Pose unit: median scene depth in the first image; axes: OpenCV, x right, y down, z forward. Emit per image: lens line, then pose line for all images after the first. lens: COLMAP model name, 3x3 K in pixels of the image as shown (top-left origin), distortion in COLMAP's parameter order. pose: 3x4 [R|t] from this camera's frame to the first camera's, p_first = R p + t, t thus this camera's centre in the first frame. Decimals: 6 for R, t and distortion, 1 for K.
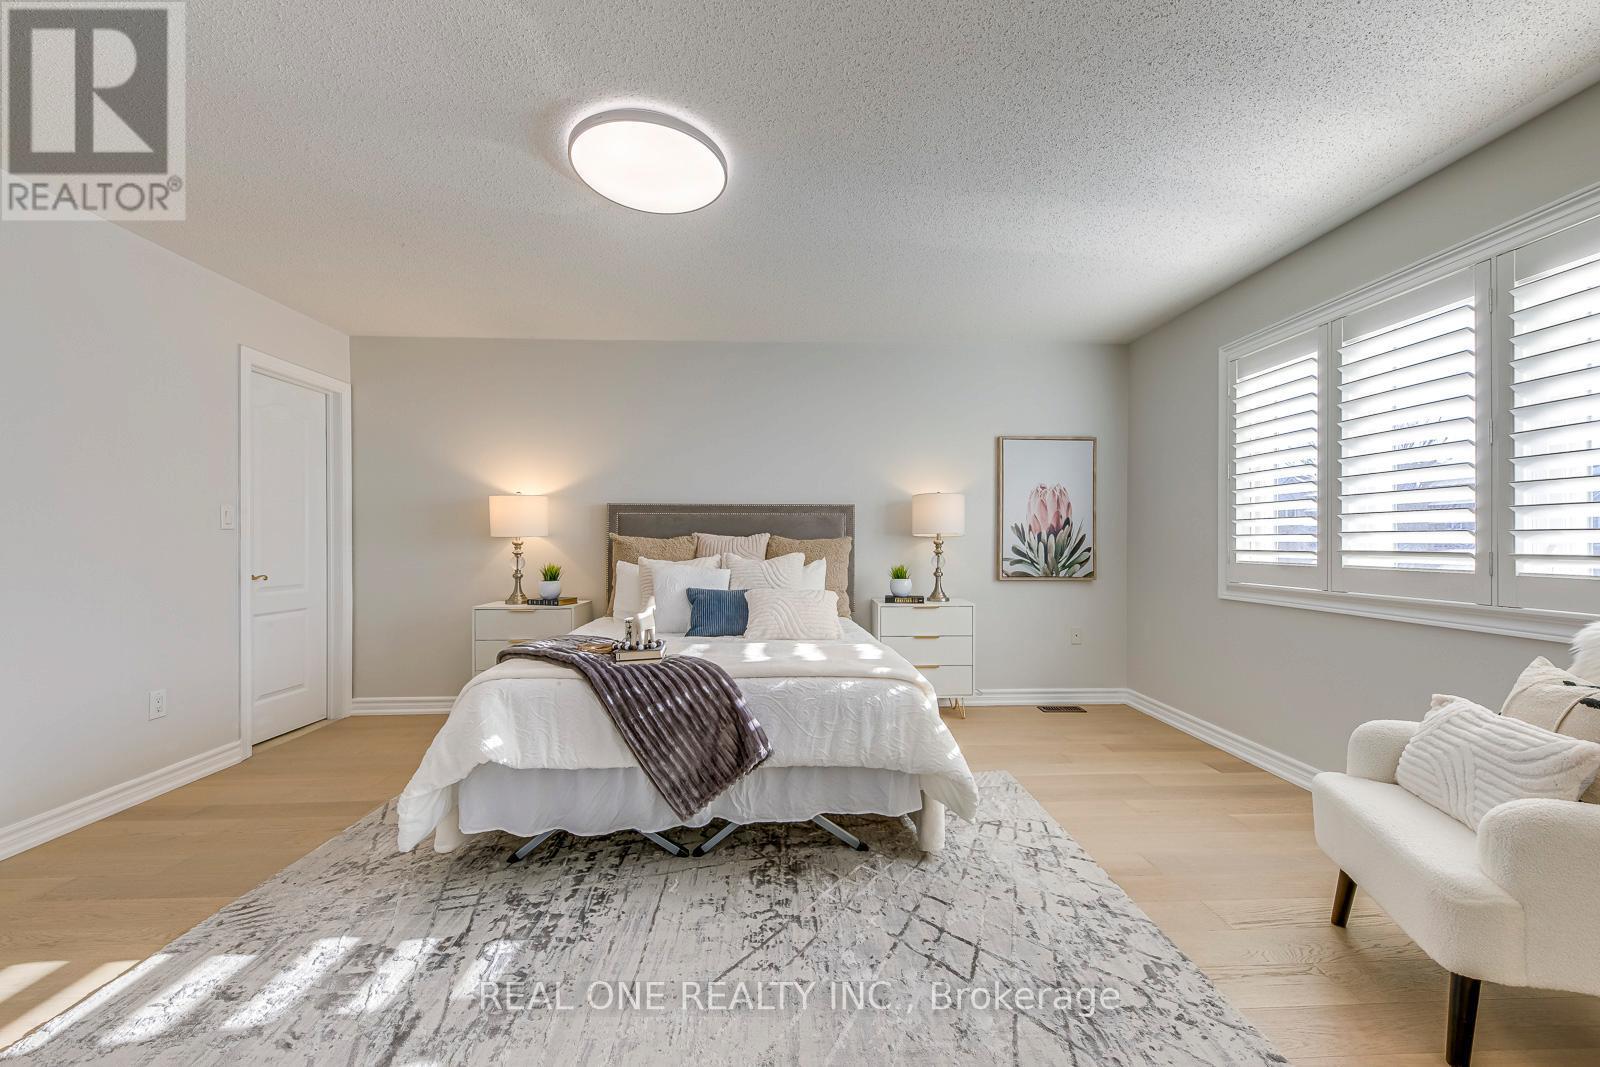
lens RADIAL K [[616.1, 0, 802.4], [0, 616.1, 539.1], [0, 0, 1]] dist [0.017071, 0.000109]
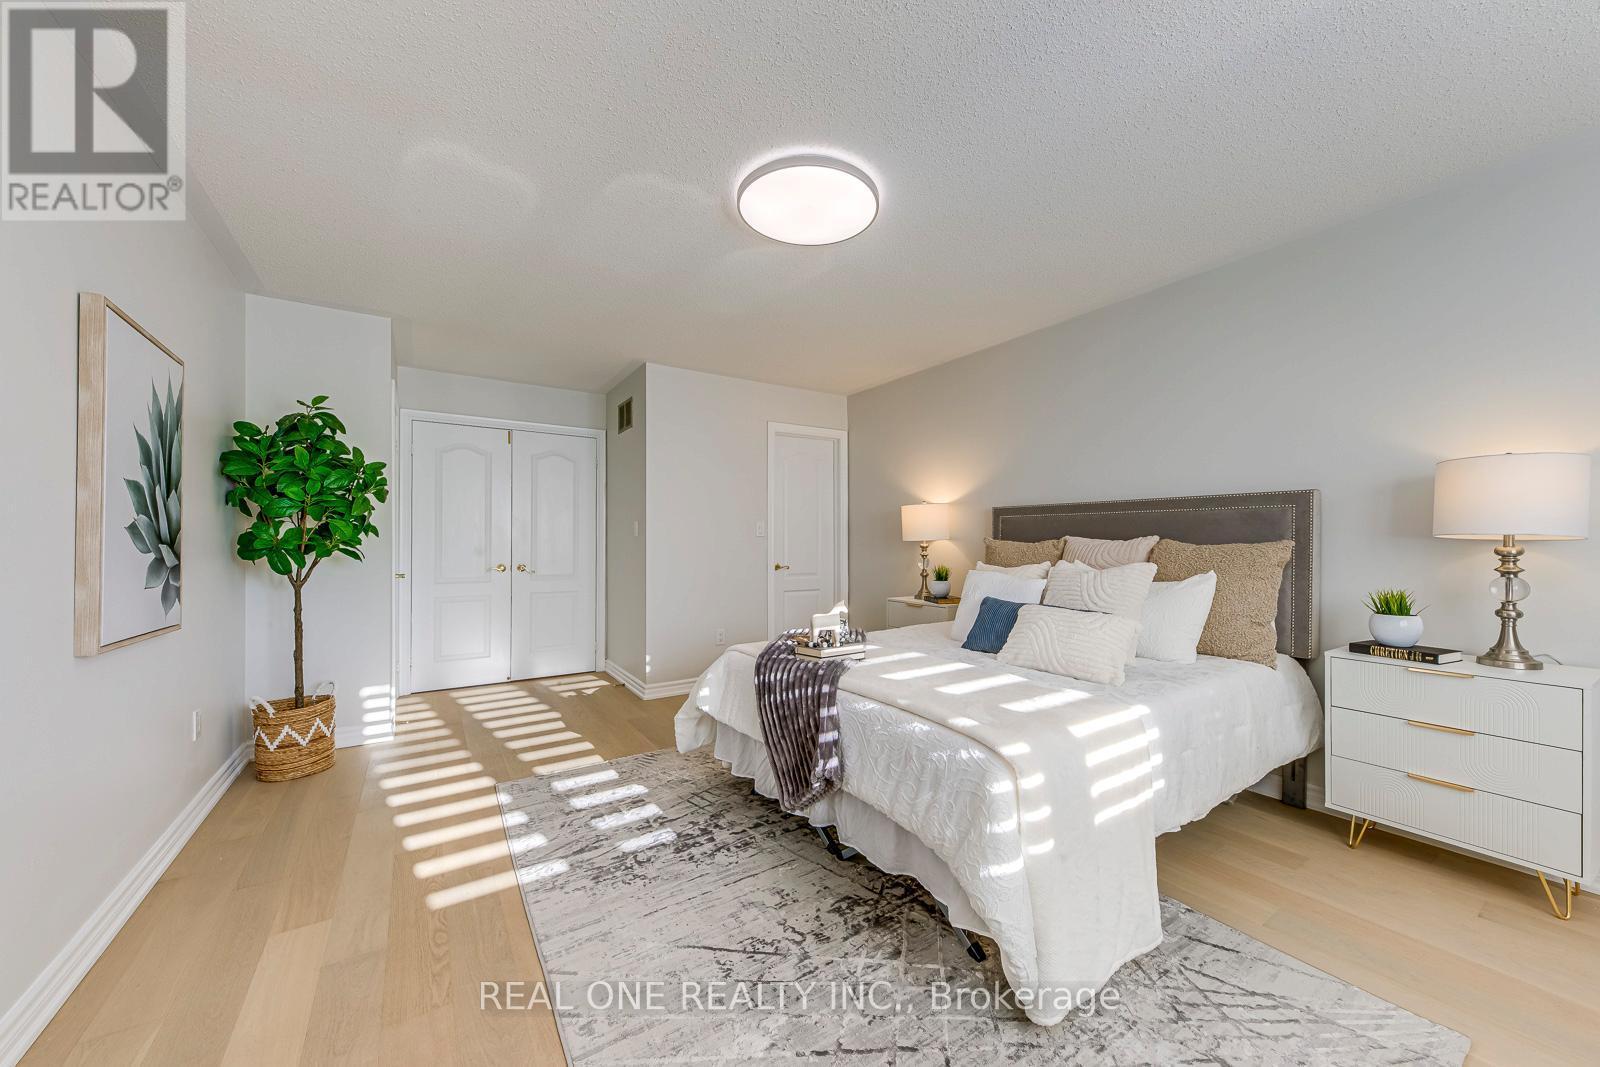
lens RADIAL K [[576.9, 0, 798.4], [0, 576.9, 538.5], [0, 0, 1]] dist [0.008913, -0.000045]
pose [[0.513965, -0.003768, -0.857803, 0.609979], [0.000831, 0.999992, -0.003894, -0.006733], [0.857811, 0.001289, 0.513964, 0.459197]]
